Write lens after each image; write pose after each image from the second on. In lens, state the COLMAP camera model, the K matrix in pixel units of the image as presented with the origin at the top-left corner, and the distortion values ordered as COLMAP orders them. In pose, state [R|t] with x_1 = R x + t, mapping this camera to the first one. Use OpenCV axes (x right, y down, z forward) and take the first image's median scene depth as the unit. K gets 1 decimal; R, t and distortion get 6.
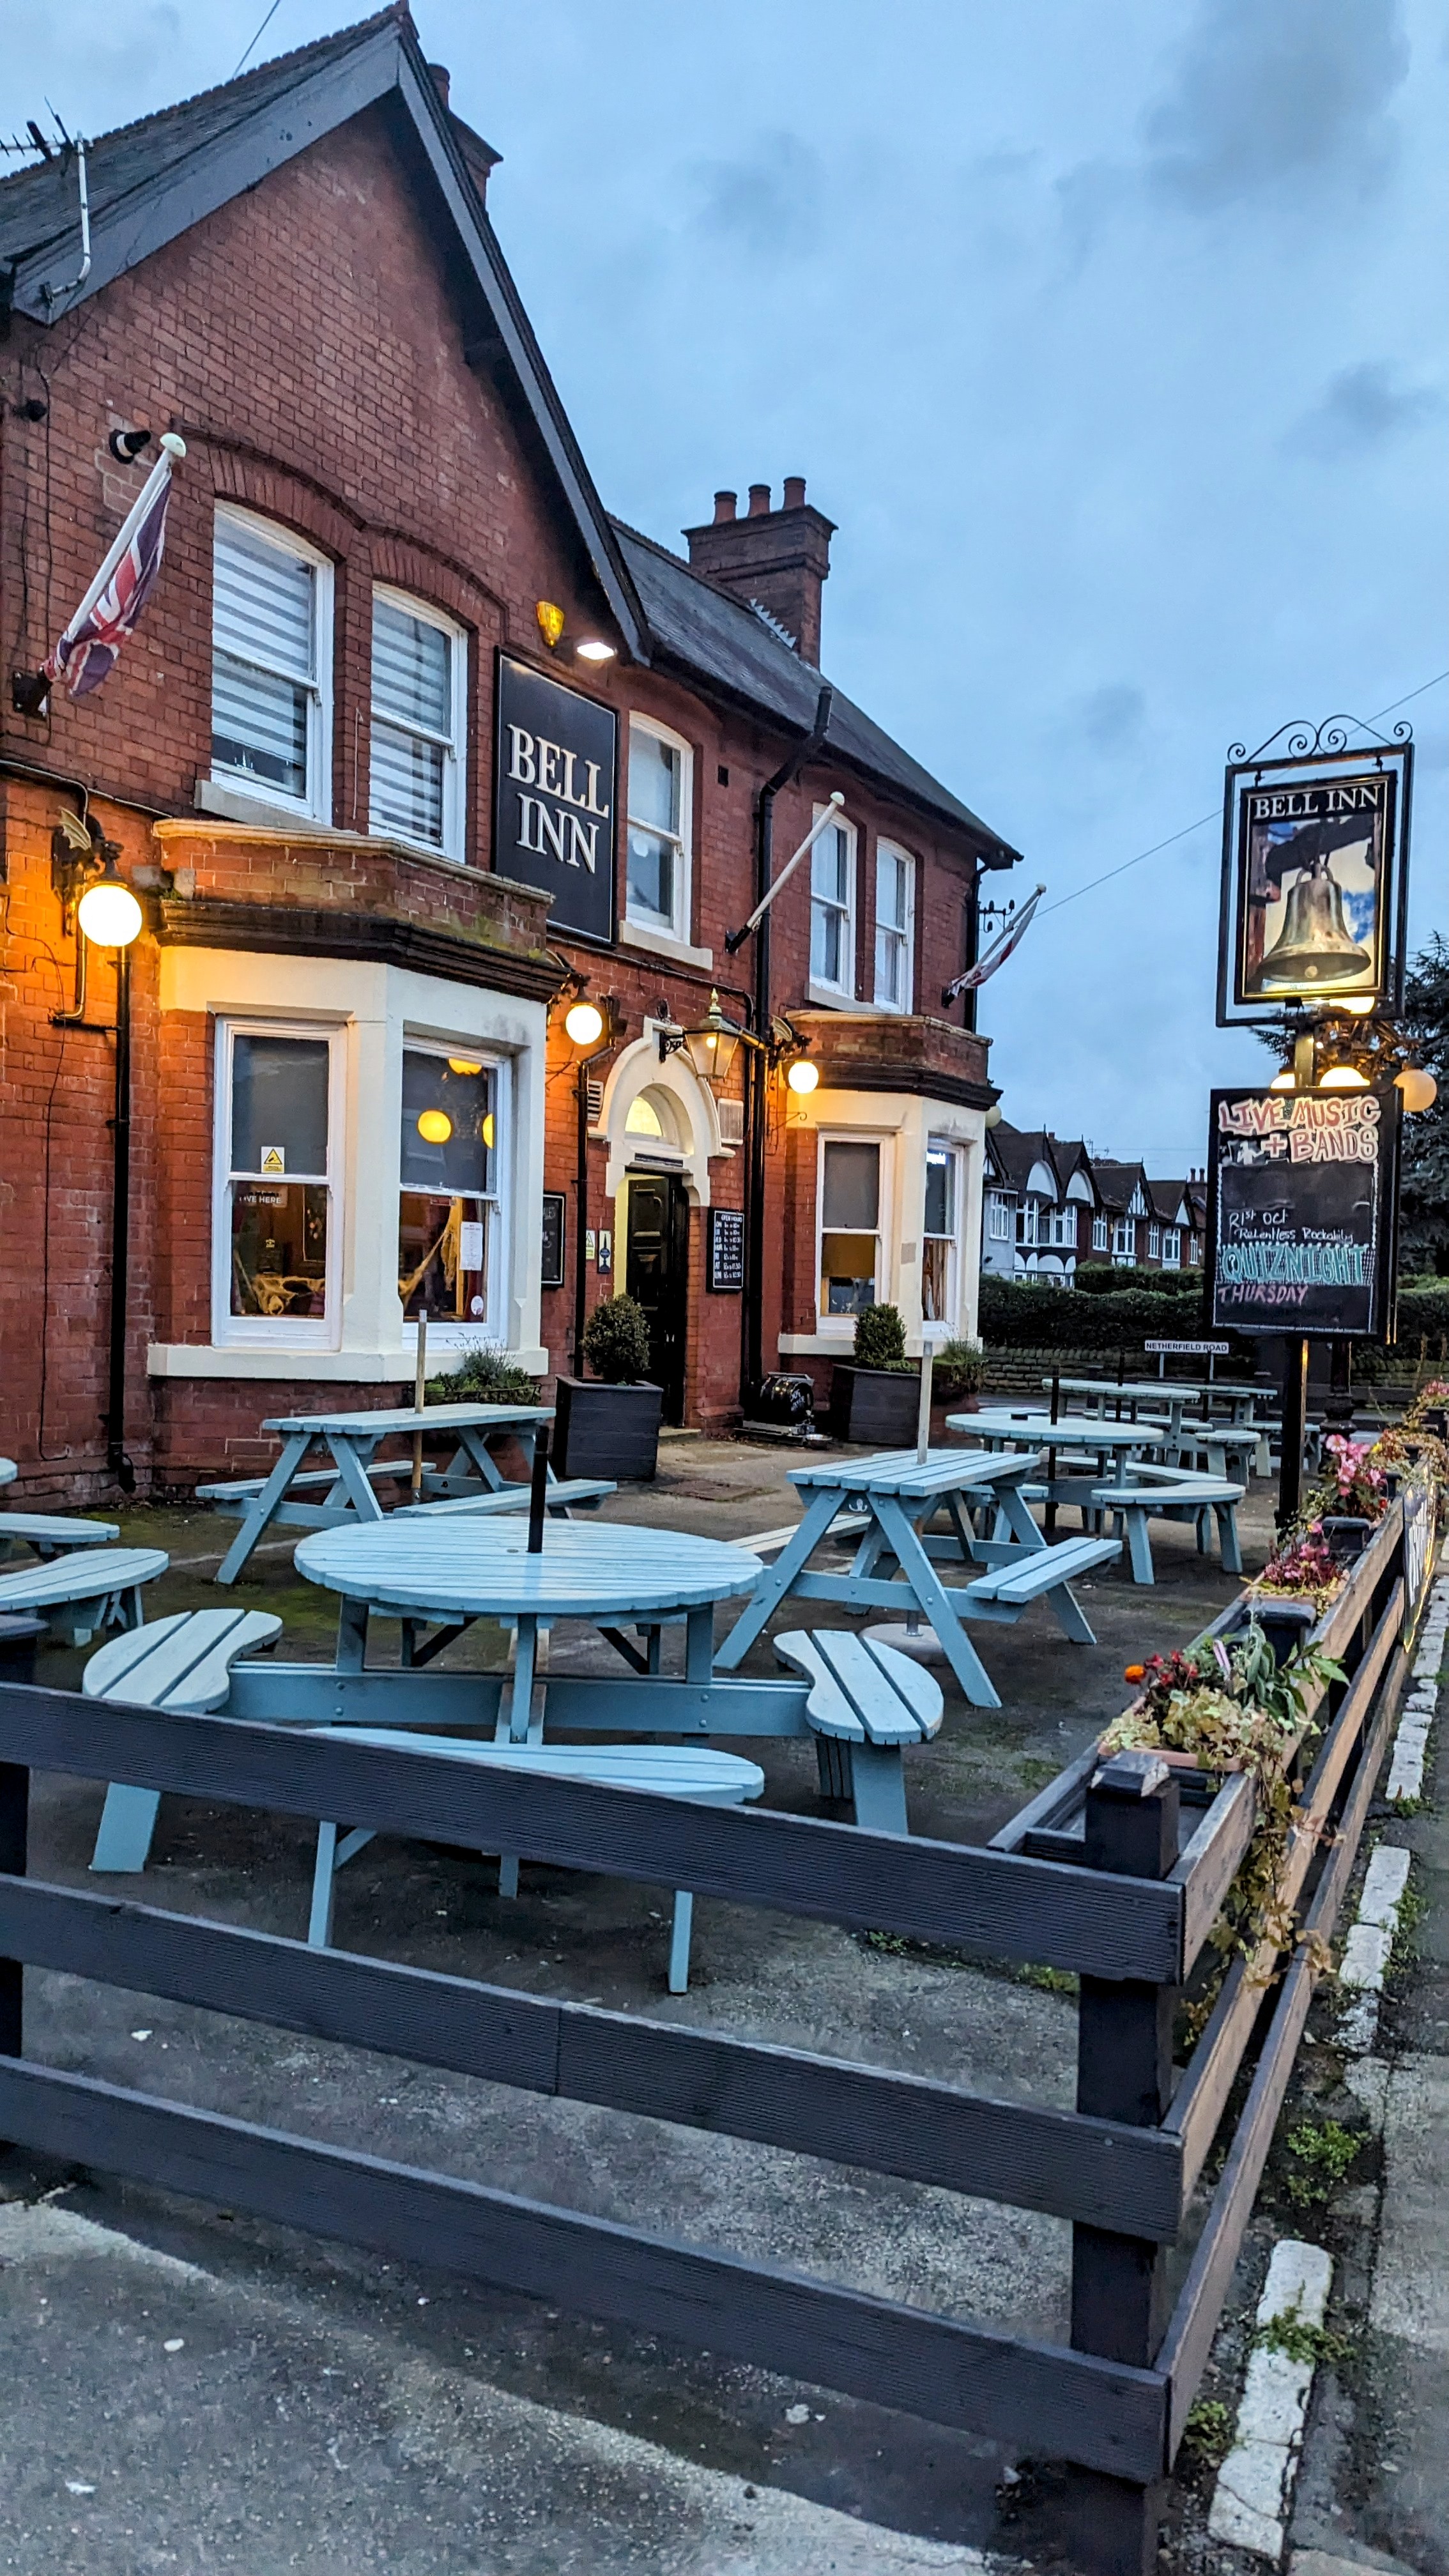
lens RADIAL K [[1919.5, 0, 724.5], [0, 1919.5, 1288.0], [0, 0, 1]] dist [0.008846, -0.001386]
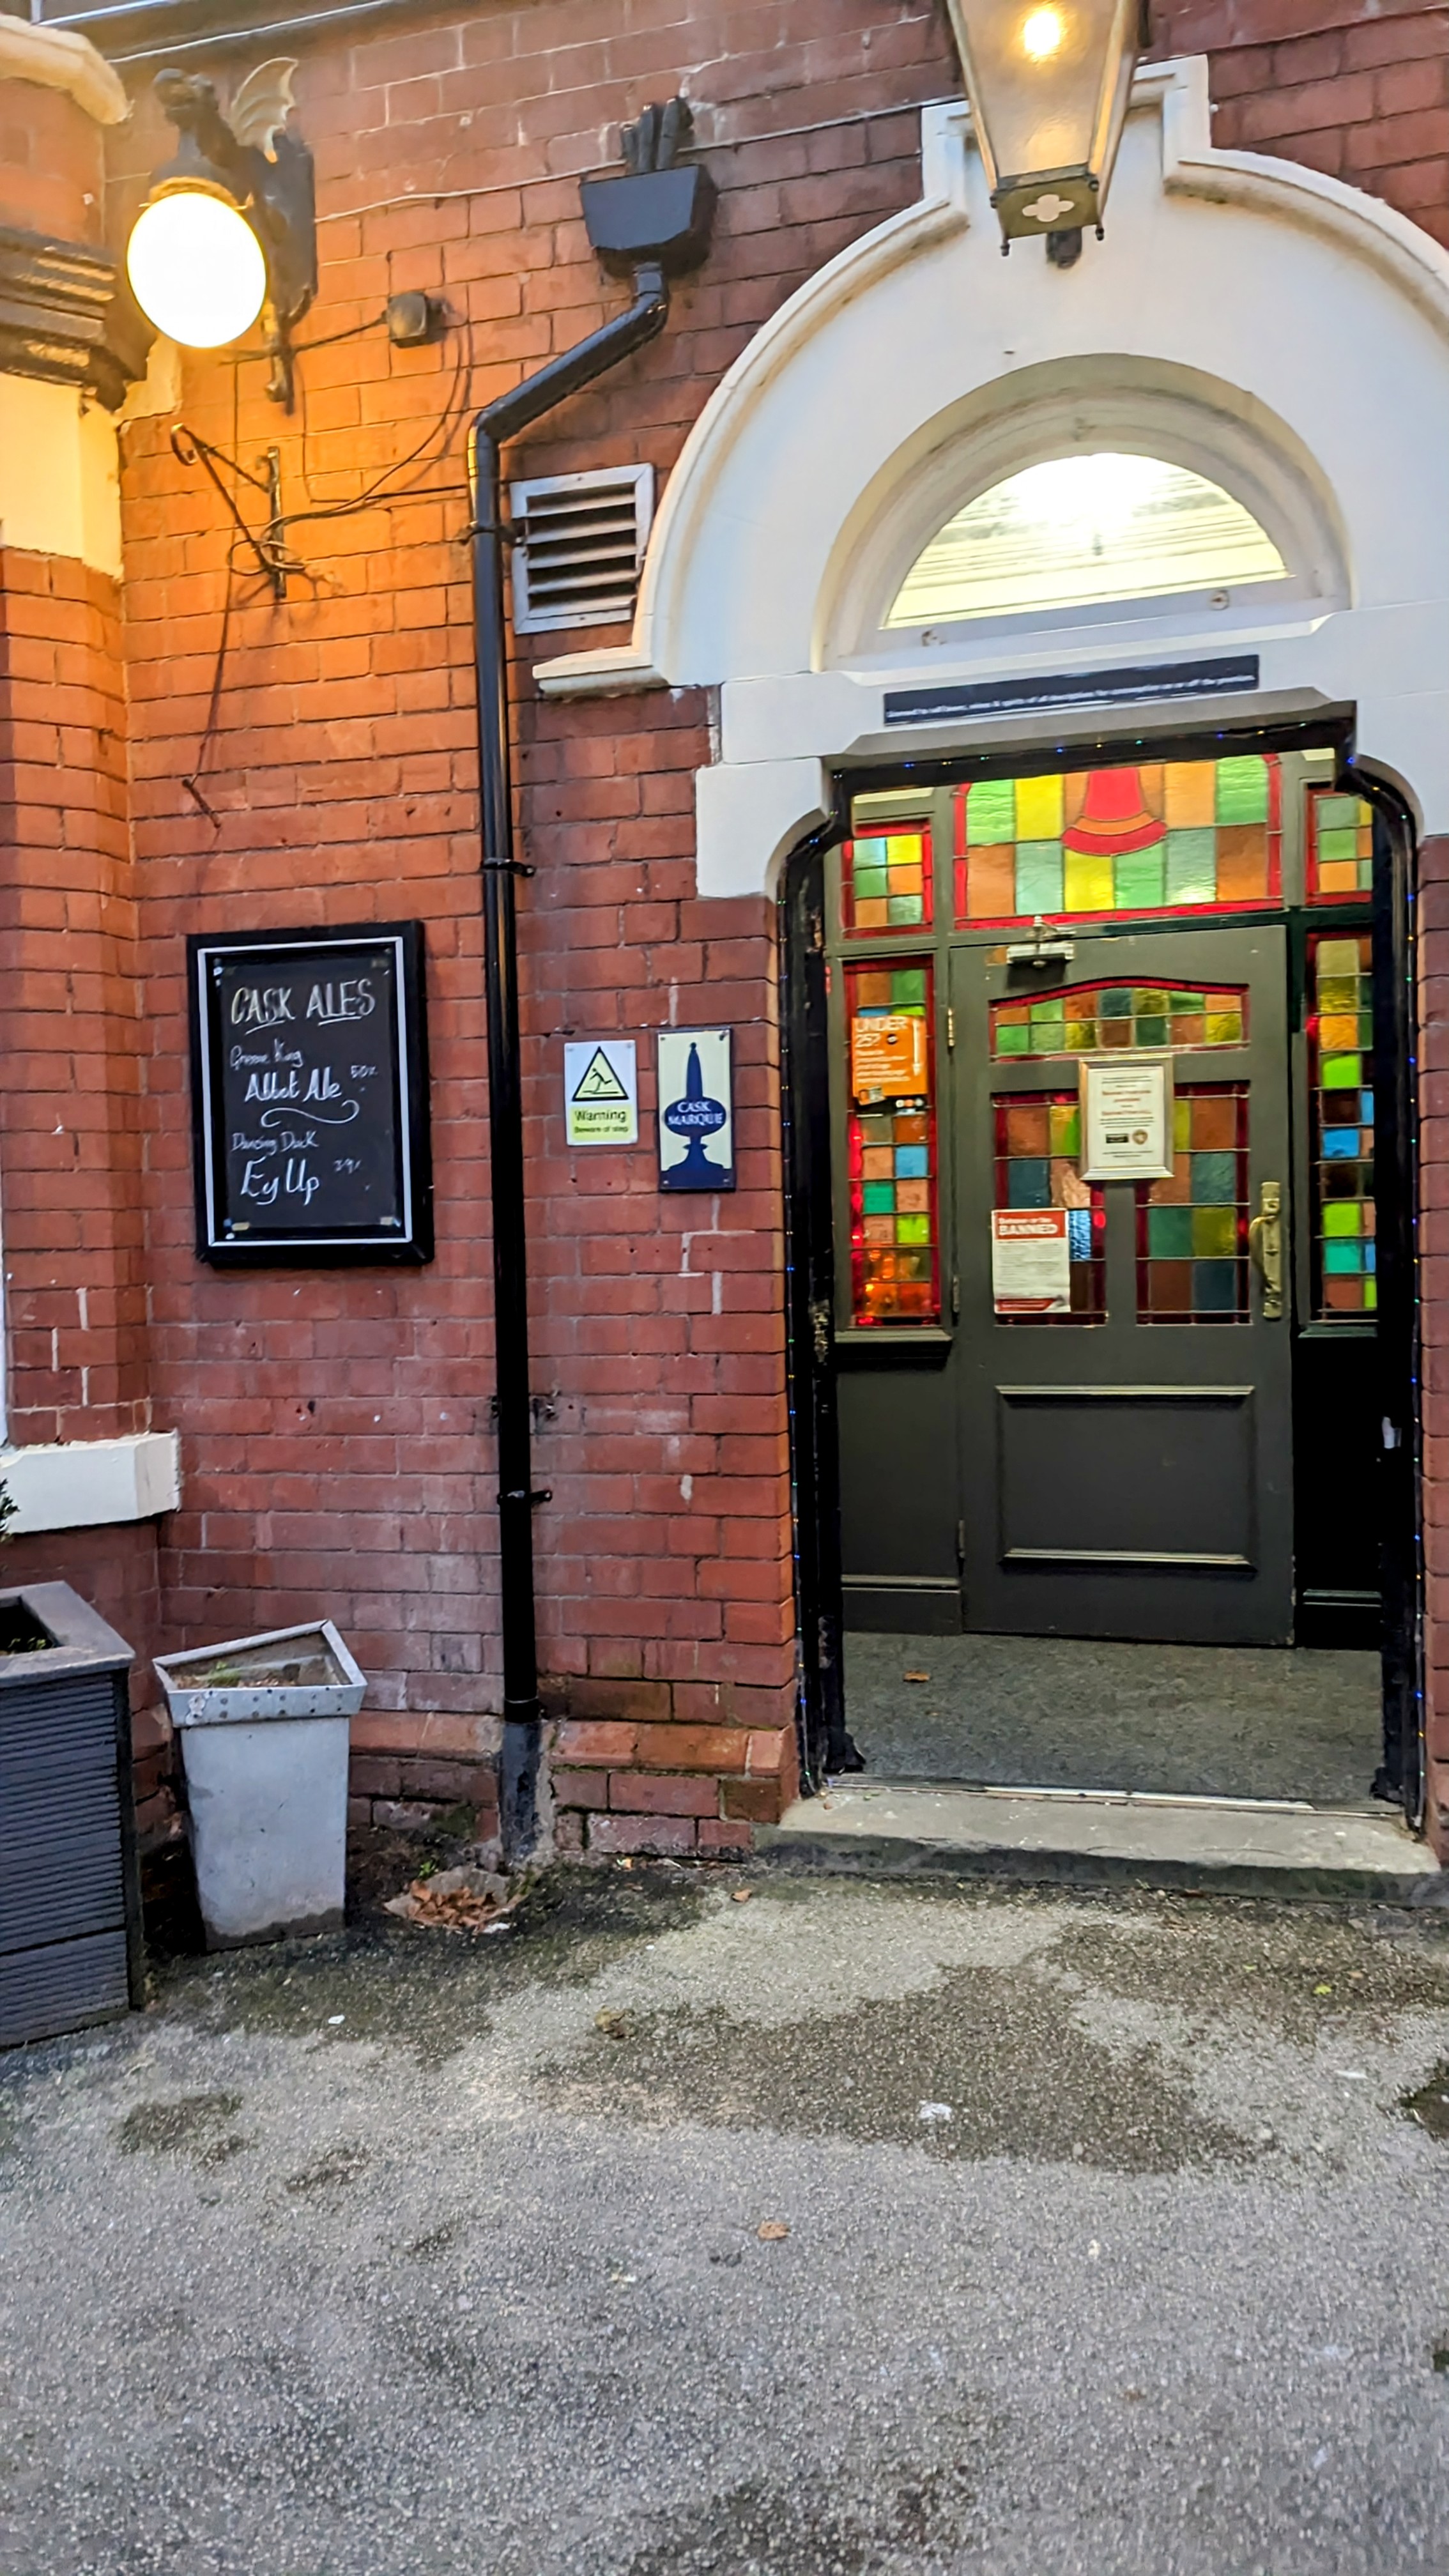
lens RADIAL K [[1919.5, 0, 724.5], [0, 1919.5, 1288.0], [0, 0, 1]] dist [0.008846, -0.001386]
pose [[0.215148, -0.015443, -0.976459, 0.201301], [0.020713, 0.999722, -0.011247, 0.008292], [0.976362, -0.017806, 0.215408, 0.997495]]
